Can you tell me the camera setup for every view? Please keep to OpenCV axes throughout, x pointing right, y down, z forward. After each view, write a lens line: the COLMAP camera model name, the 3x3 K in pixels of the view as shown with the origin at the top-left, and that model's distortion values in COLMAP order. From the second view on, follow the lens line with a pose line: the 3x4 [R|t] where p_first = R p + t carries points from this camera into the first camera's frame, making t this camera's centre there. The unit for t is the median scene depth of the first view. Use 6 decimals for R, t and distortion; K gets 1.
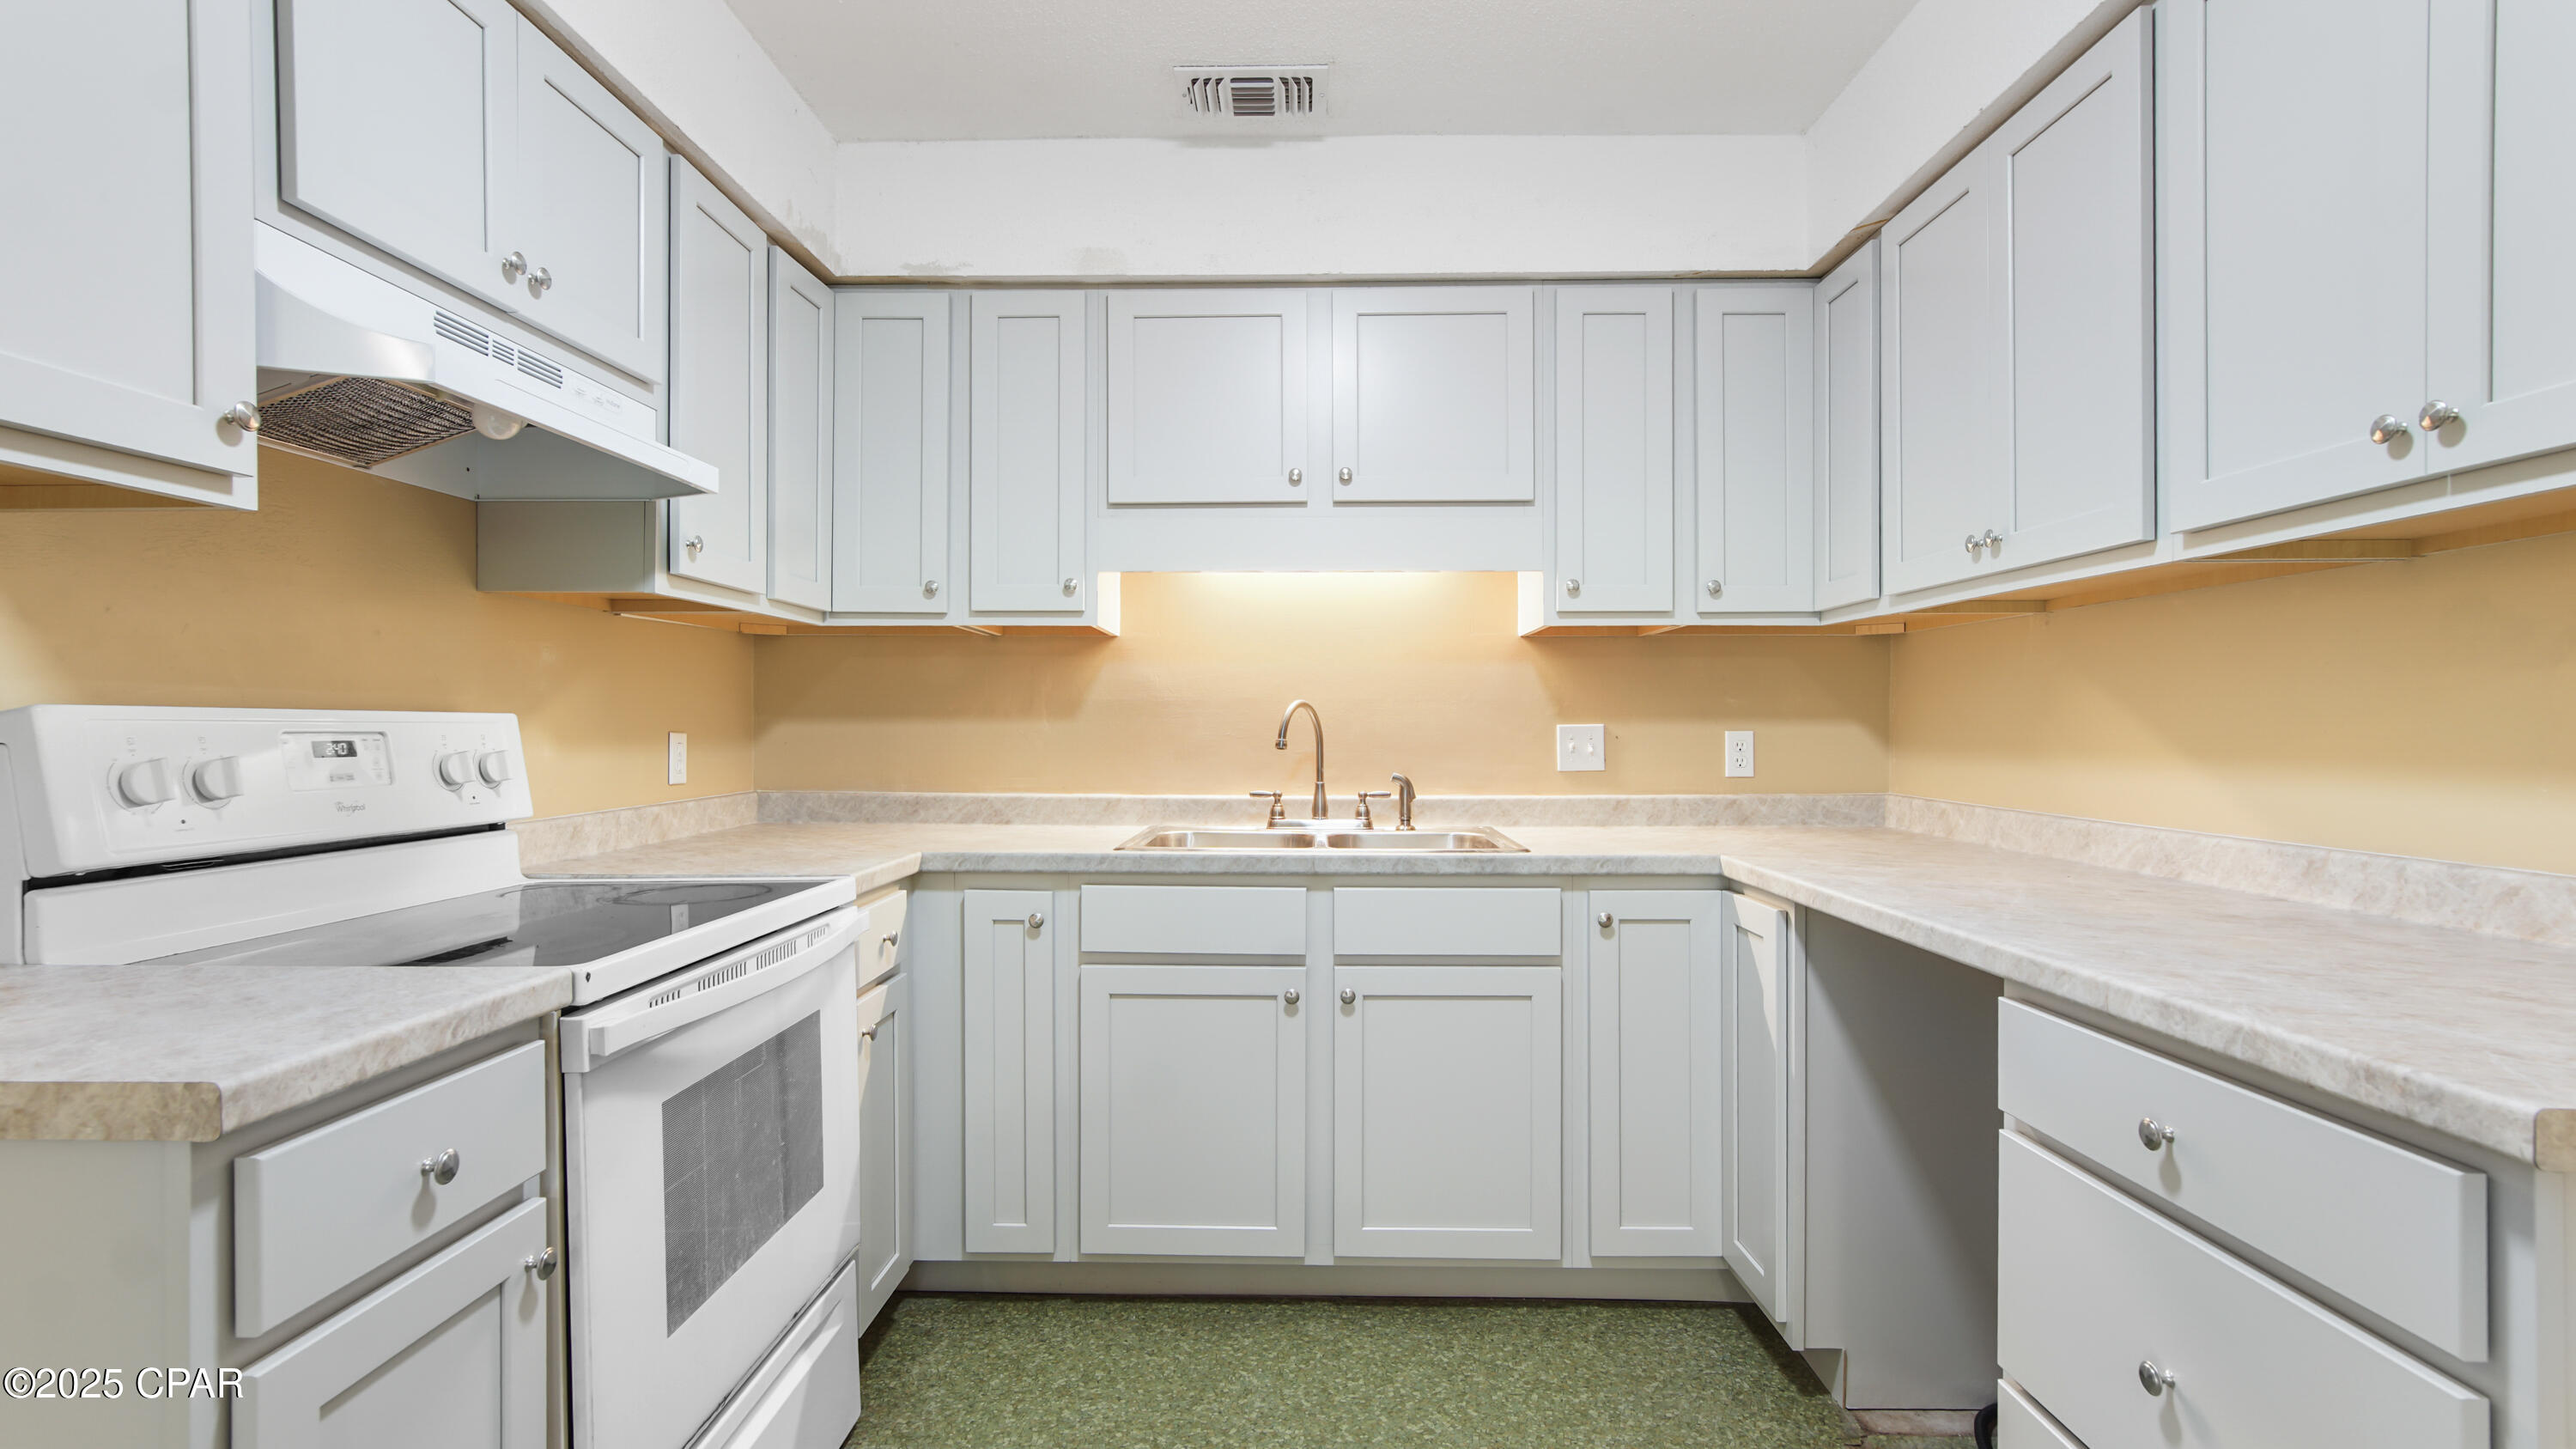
lens RADIAL K [[1217.4, 0, 1284.4], [0, 1217.4, 745.8], [0, 0, 1]] dist [-0.003519, 0.001207]
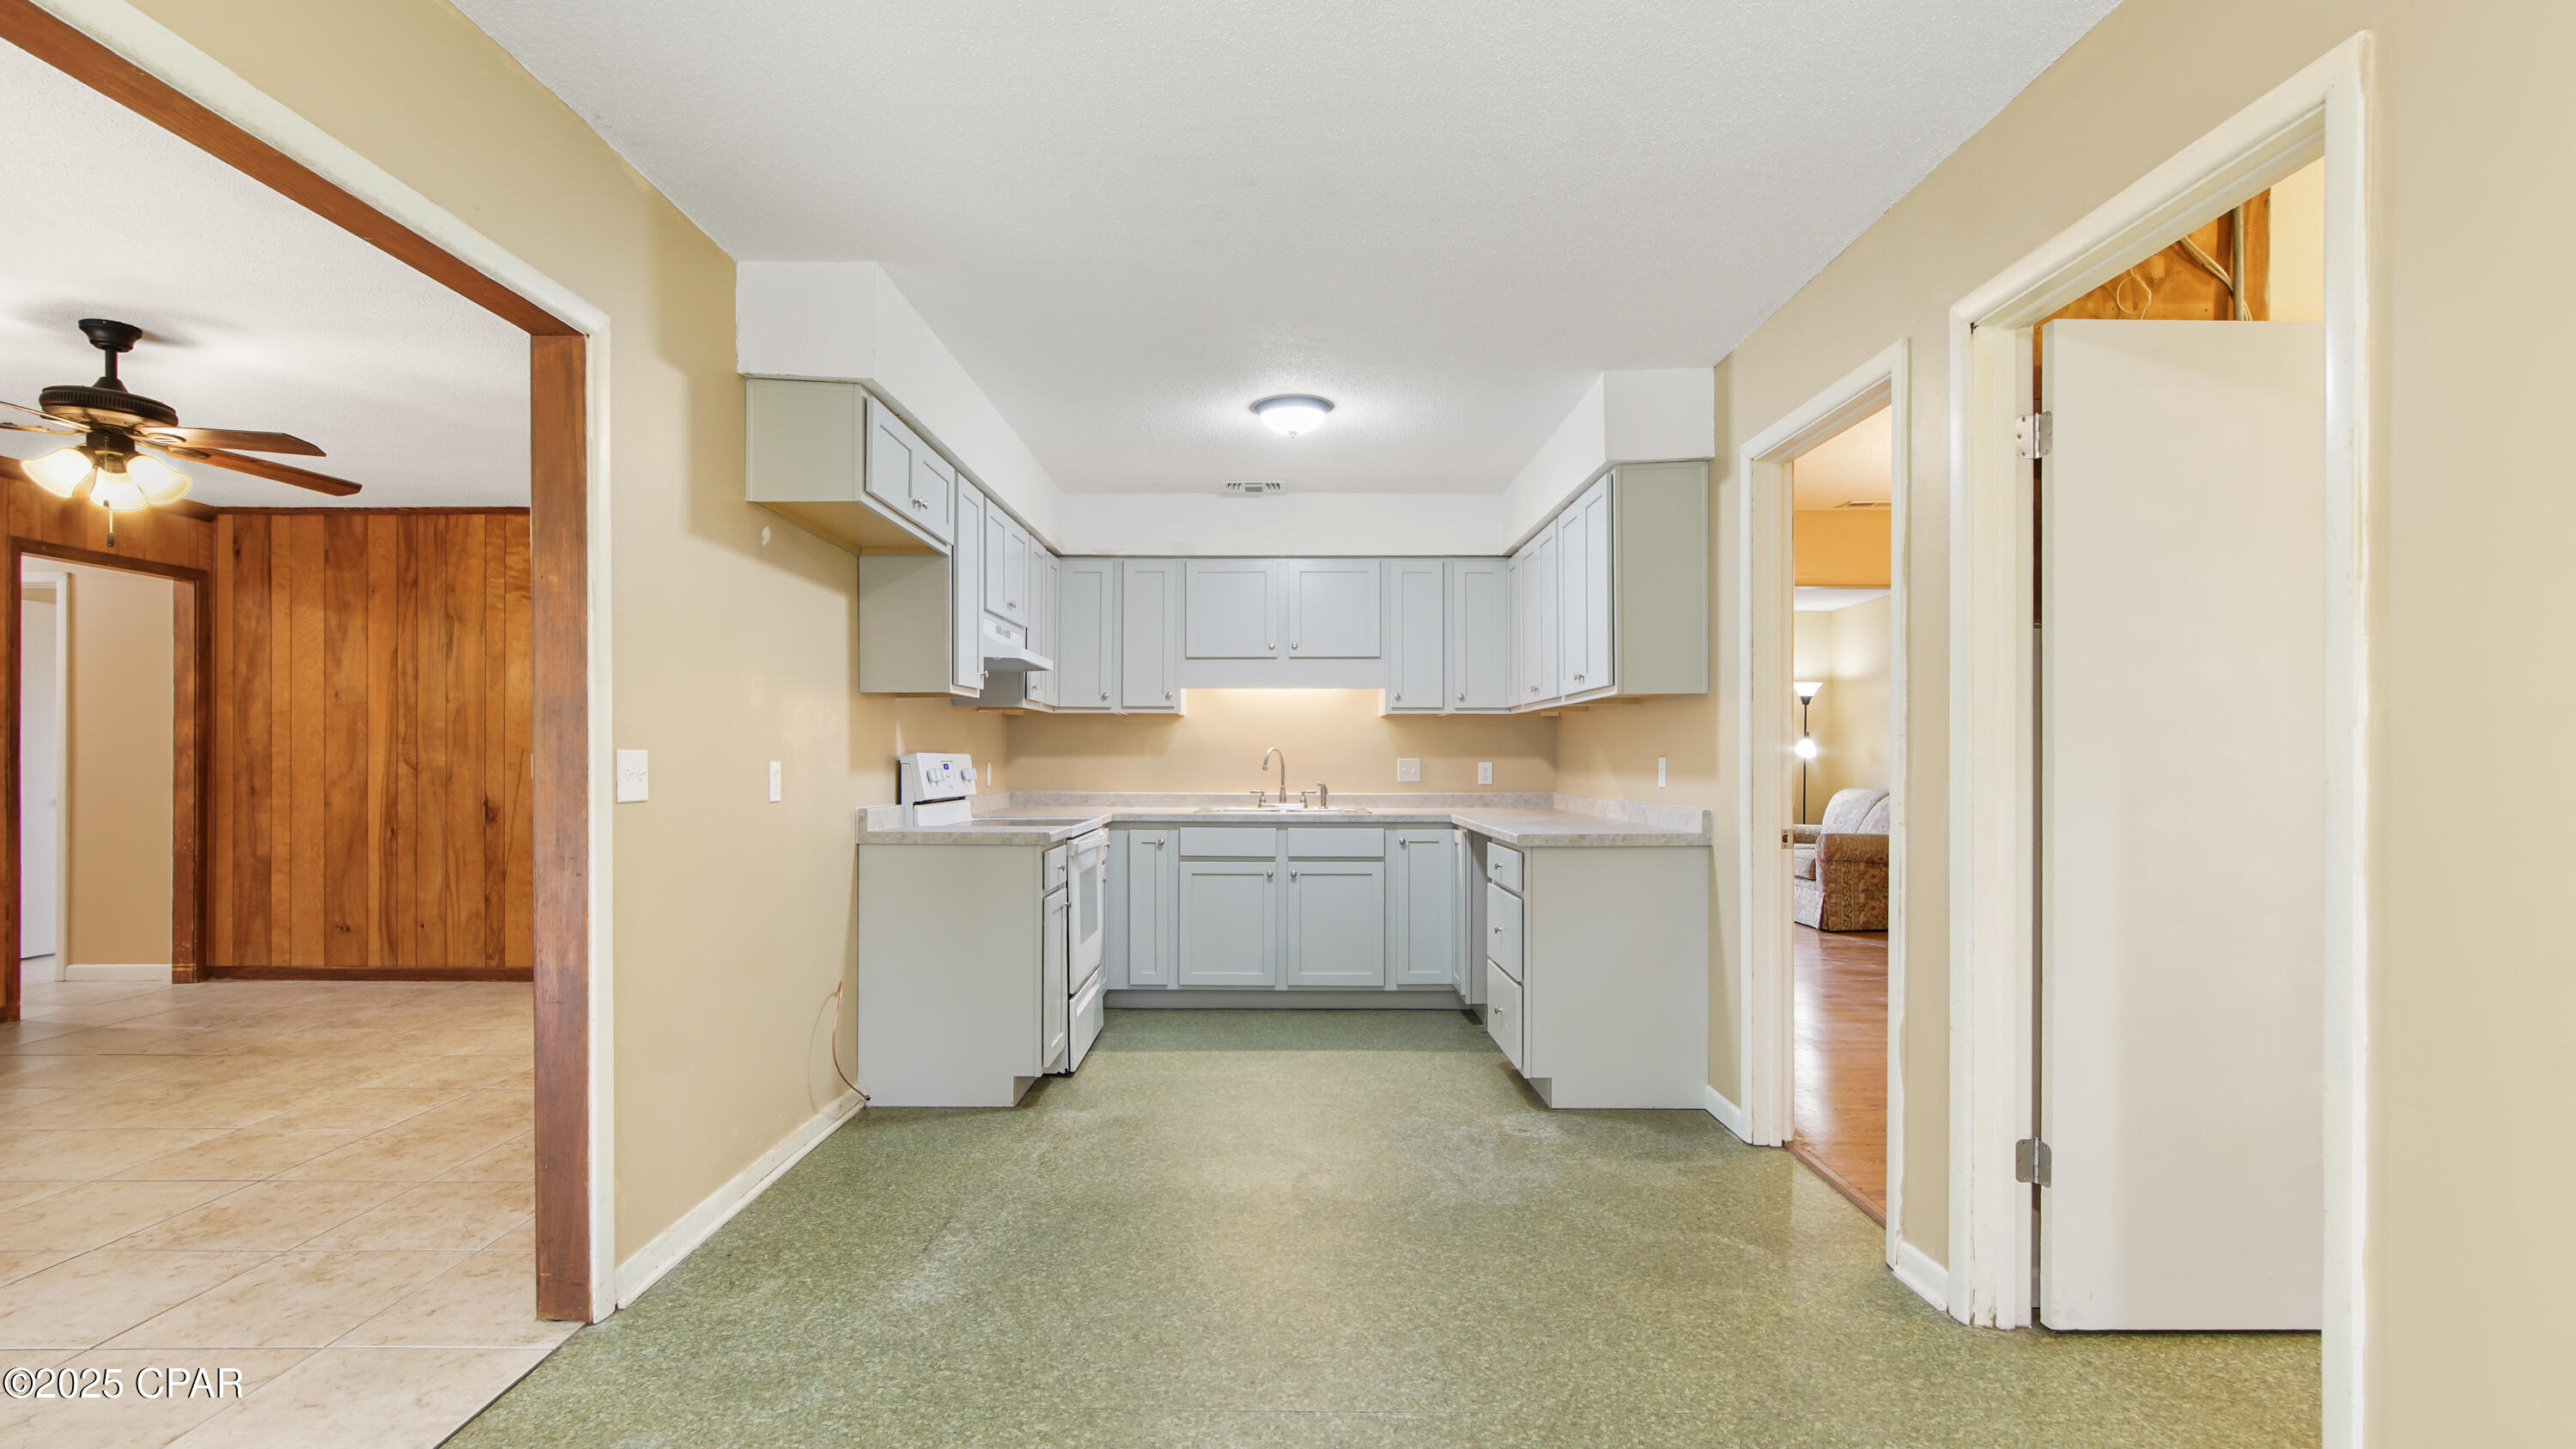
lens RADIAL K [[1189.7, 0, 1286.0], [0, 1189.7, 757.2], [0, 0, 1]] dist [0.000124, 0.000571]
pose [[0.999669, 0.001236, 0.025690, -0.021737], [-0.000770, 0.999835, -0.018149, 0.020286], [-0.025708, 0.018123, 0.999505, -1.265971]]
